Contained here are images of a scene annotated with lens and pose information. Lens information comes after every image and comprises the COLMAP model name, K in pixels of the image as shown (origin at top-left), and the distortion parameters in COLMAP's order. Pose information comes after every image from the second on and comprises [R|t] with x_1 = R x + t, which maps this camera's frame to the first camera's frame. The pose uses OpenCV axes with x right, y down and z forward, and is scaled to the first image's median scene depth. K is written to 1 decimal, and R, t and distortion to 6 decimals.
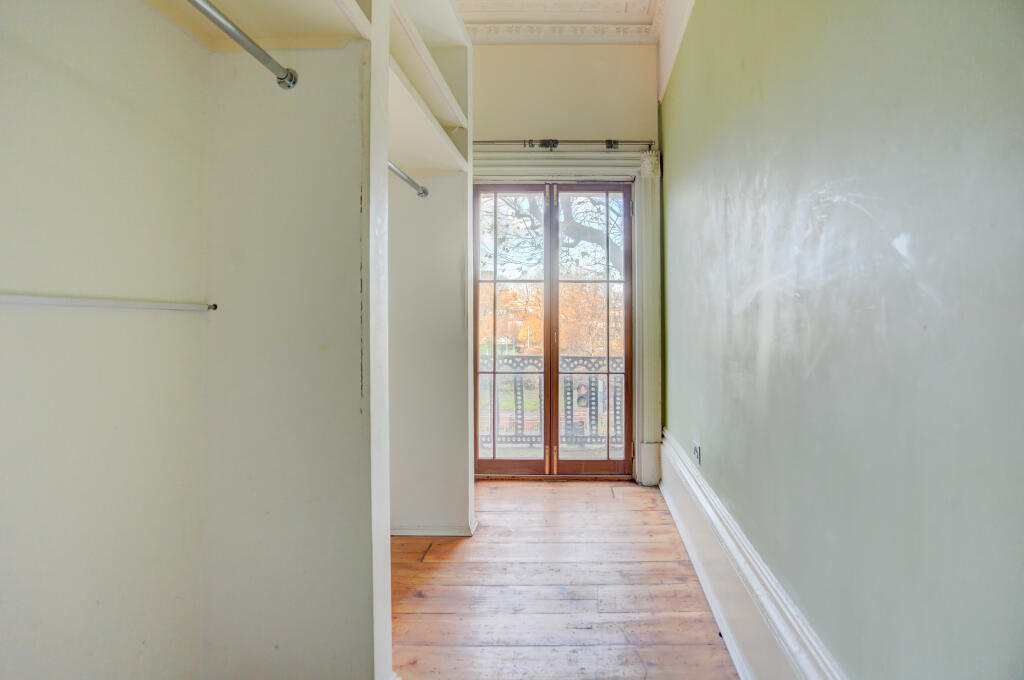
lens RADIAL K [[534.9, 0, 511.8], [0, 534.9, 316.2], [0, 0, 1]] dist [-0.000441, -0.000037]
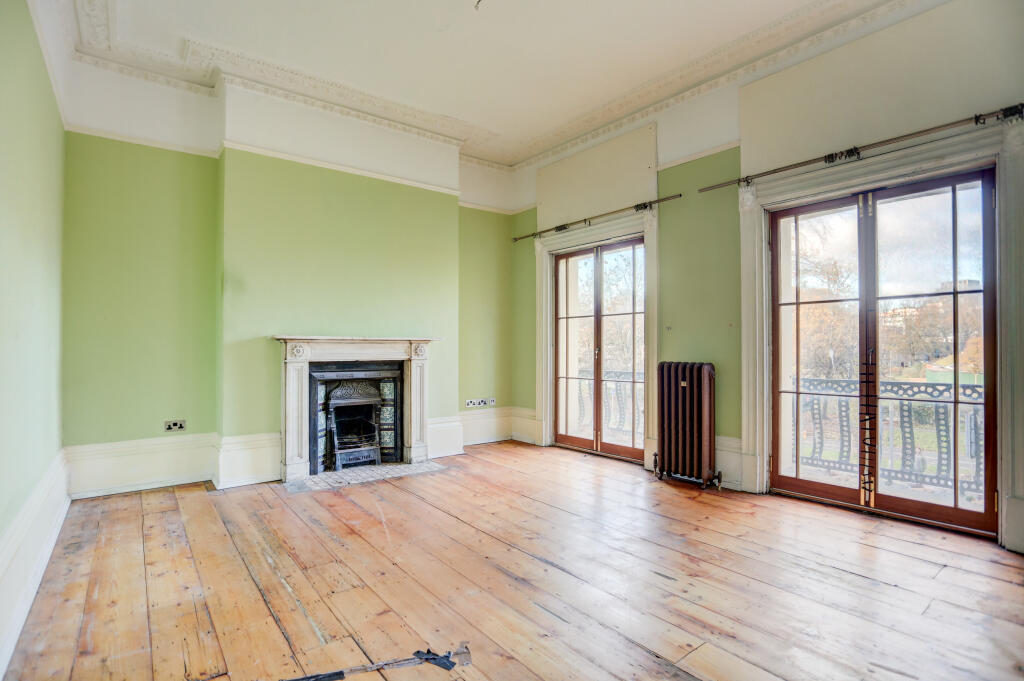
lens RADIAL K [[497.7, 0, 512.3], [0, 497.7, 352.5], [0, 0, 1]] dist [-0.036870, 0.000036]
pose [[0.613543, -0.005356, -0.789643, 0.349414], [0.022182, 0.999699, 0.010455, 0.004086], [0.789349, -0.023931, 0.613478, 0.001820]]
